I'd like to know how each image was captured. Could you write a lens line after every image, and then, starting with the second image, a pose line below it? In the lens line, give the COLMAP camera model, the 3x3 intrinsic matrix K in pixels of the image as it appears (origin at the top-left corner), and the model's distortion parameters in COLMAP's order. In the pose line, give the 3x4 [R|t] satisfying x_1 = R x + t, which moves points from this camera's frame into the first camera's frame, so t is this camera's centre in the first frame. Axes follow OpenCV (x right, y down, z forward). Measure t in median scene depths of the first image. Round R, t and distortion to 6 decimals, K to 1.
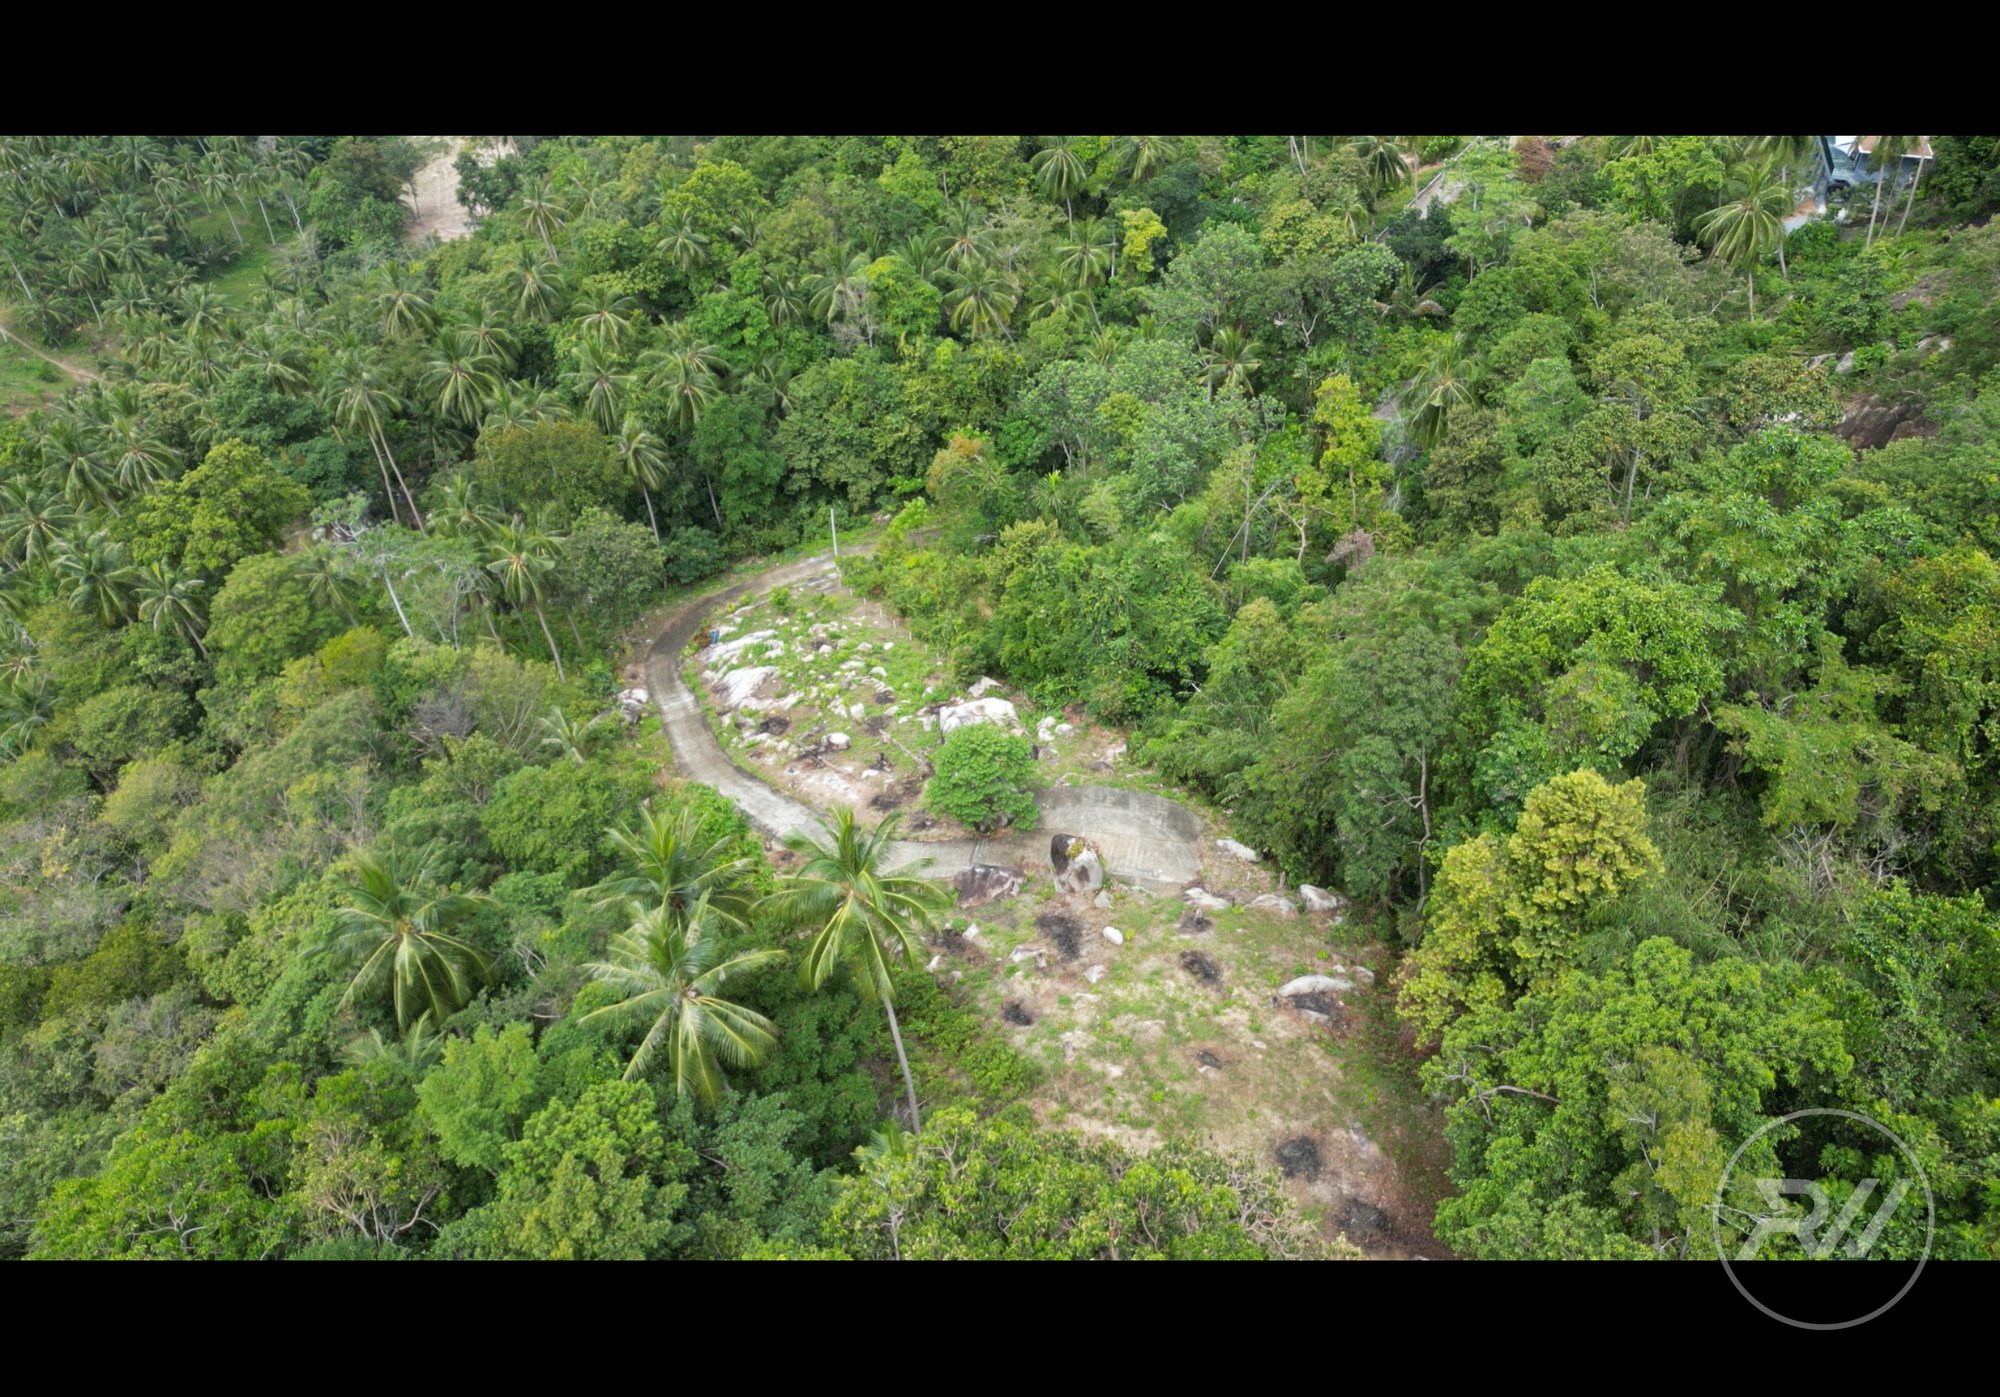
lens RADIAL K [[1460.9, 0, 985.2], [0, 1460.9, 703.1], [0, 0, 1]] dist [0.087811, -0.110416]
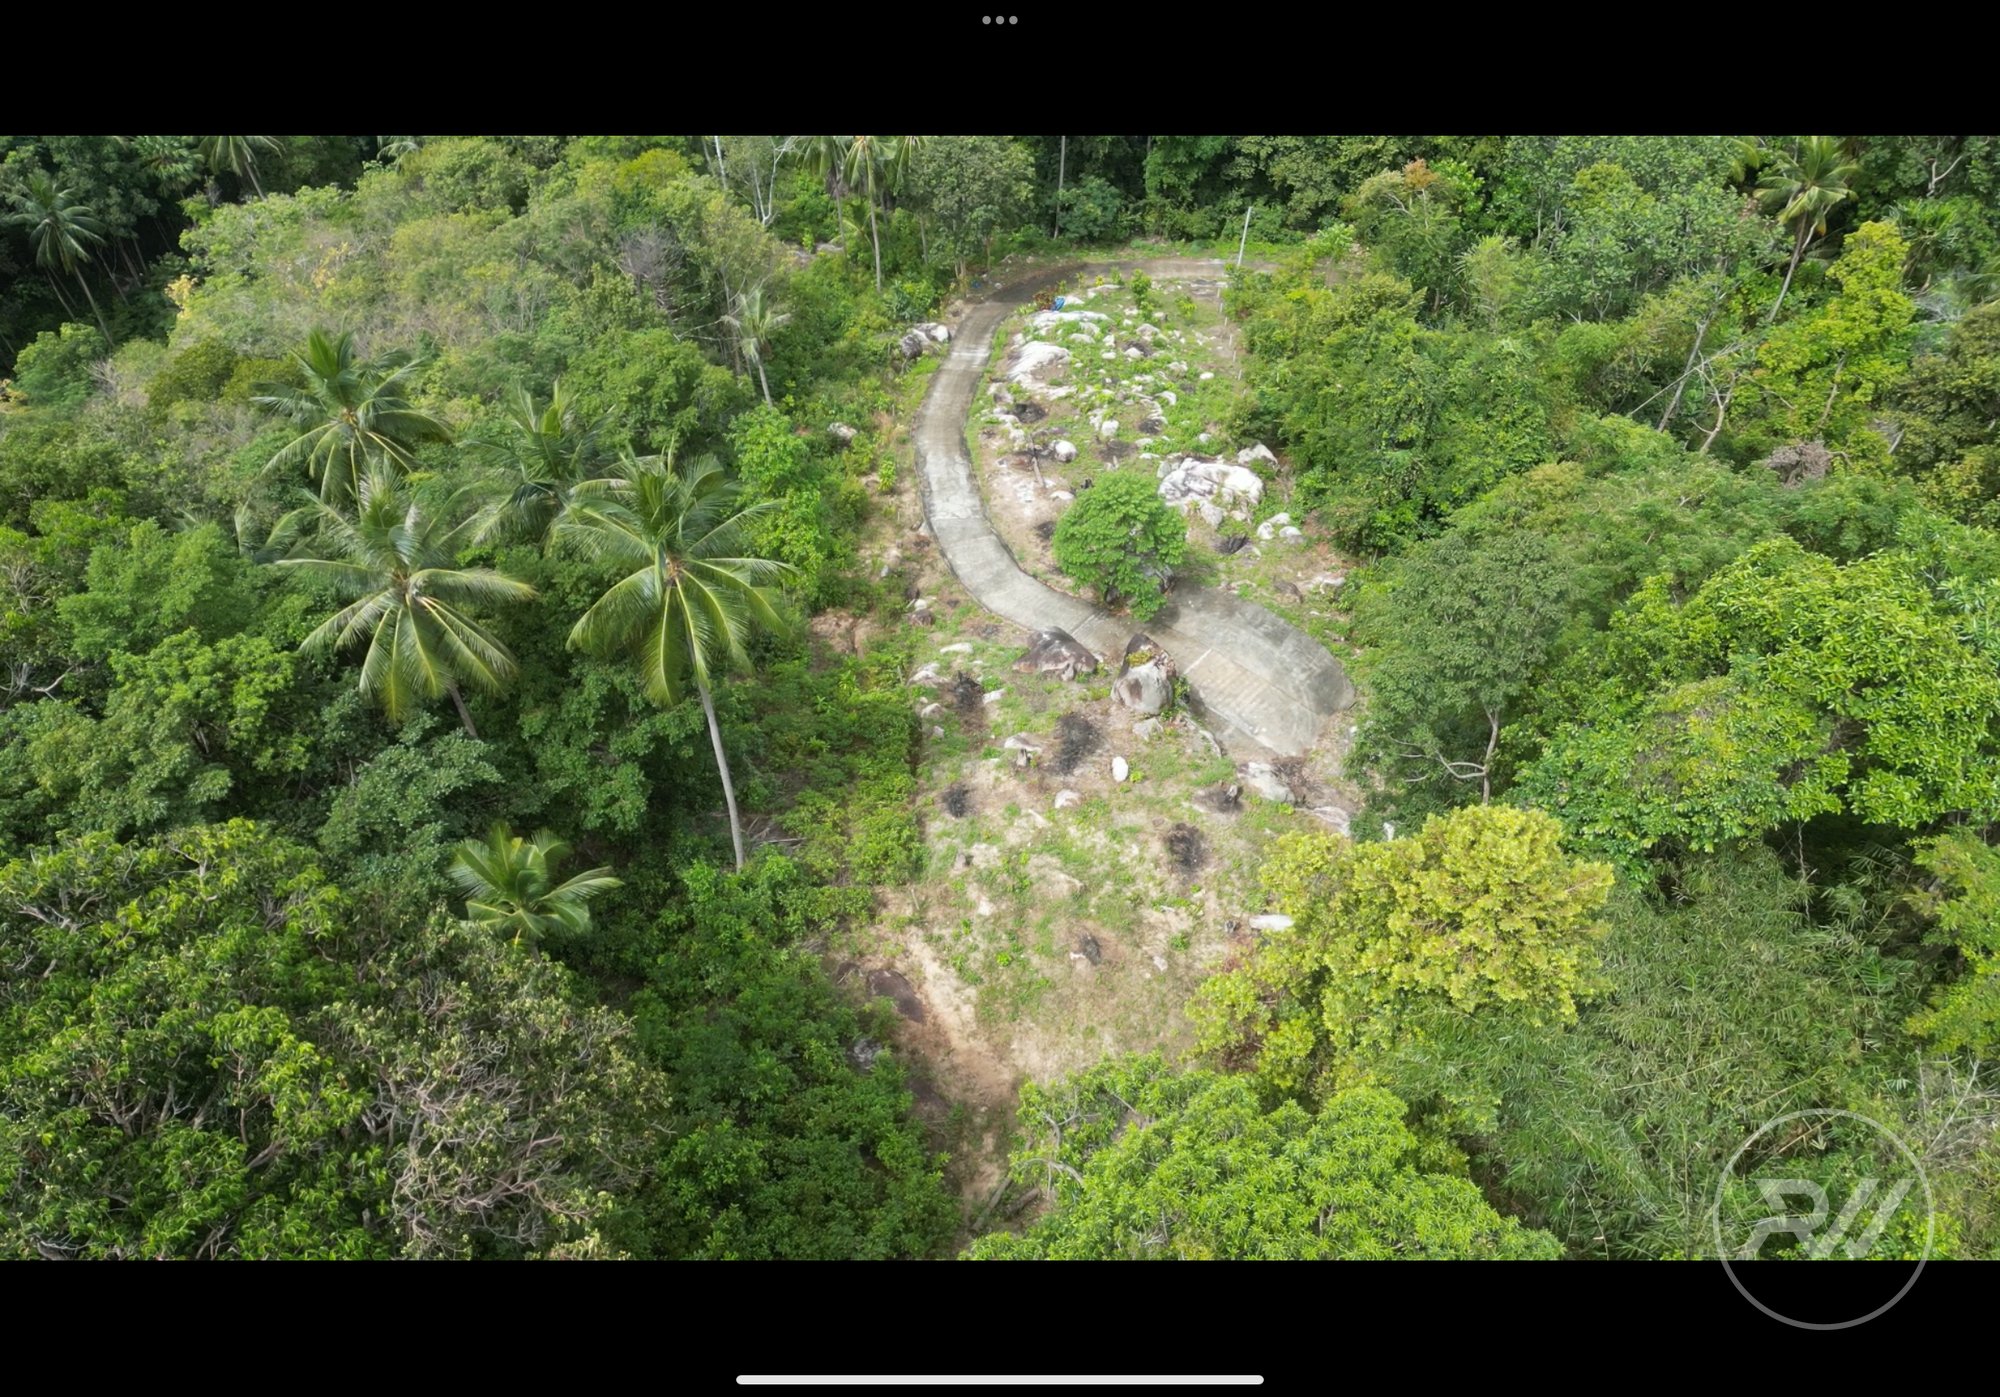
lens RADIAL K [[1460.9, 0, 985.2], [0, 1460.9, 703.1], [0, 0, 1]] dist [0.087811, -0.110416]
pose [[0.865580, 0.416036, -0.278722, 0.159104], [-0.357334, 0.903073, 0.238267, -0.028262], [0.350834, -0.106642, 0.930346, 0.149719]]
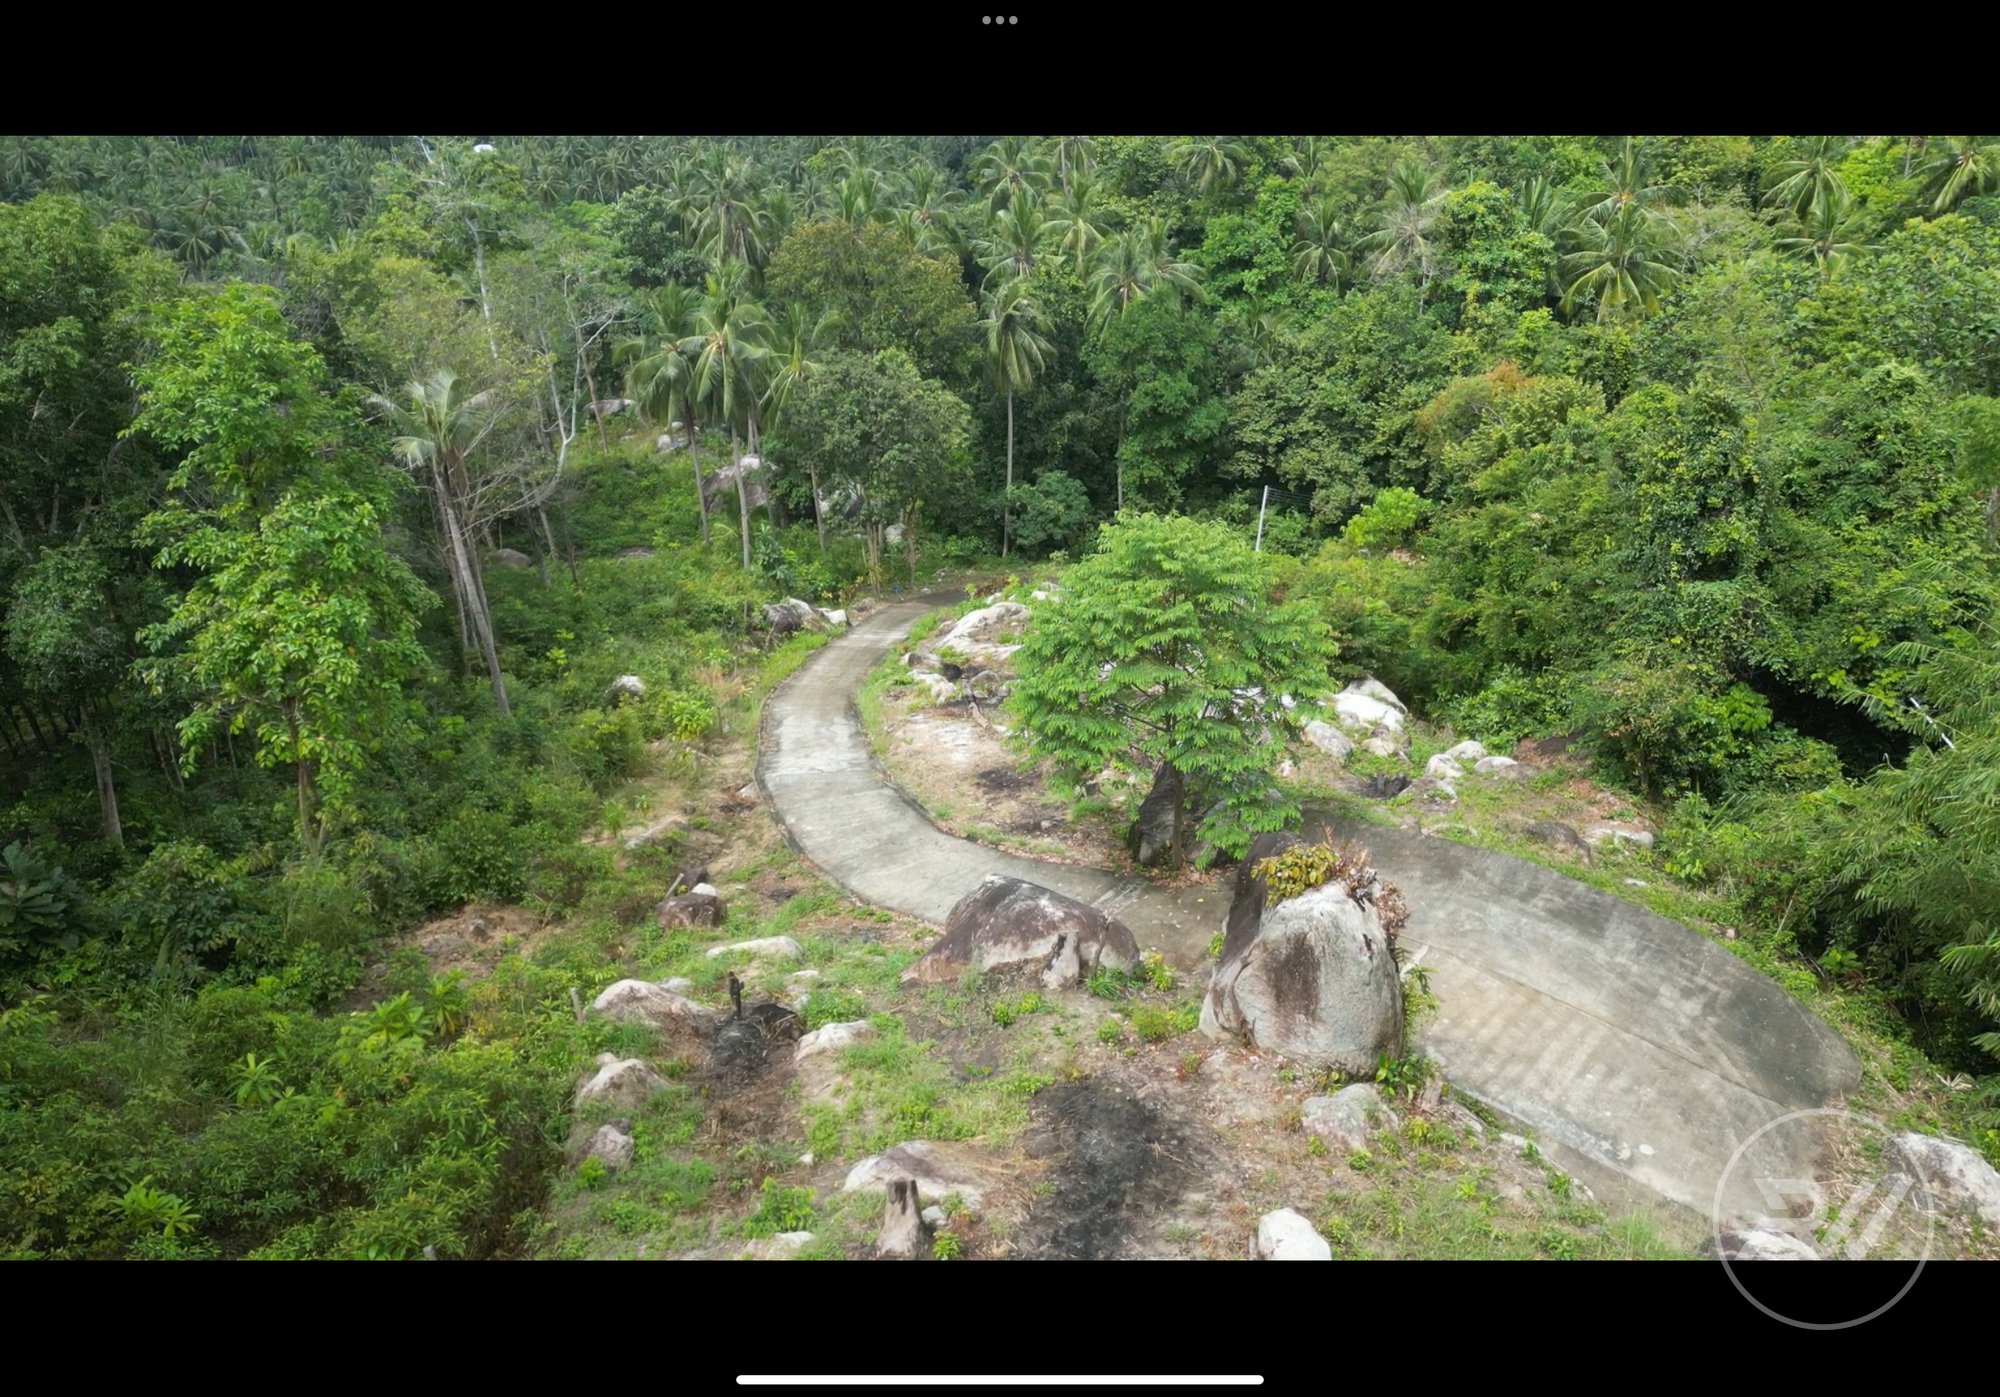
lens RADIAL K [[1460.9, 0, 985.2], [0, 1460.9, 703.1], [0, 0, 1]] dist [0.087811, -0.110416]
pose [[0.882225, 0.271639, -0.384566, 0.073028], [-0.336101, 0.935337, -0.110366, 0.084096], [0.329719, 0.226621, 0.916476, 0.530446]]
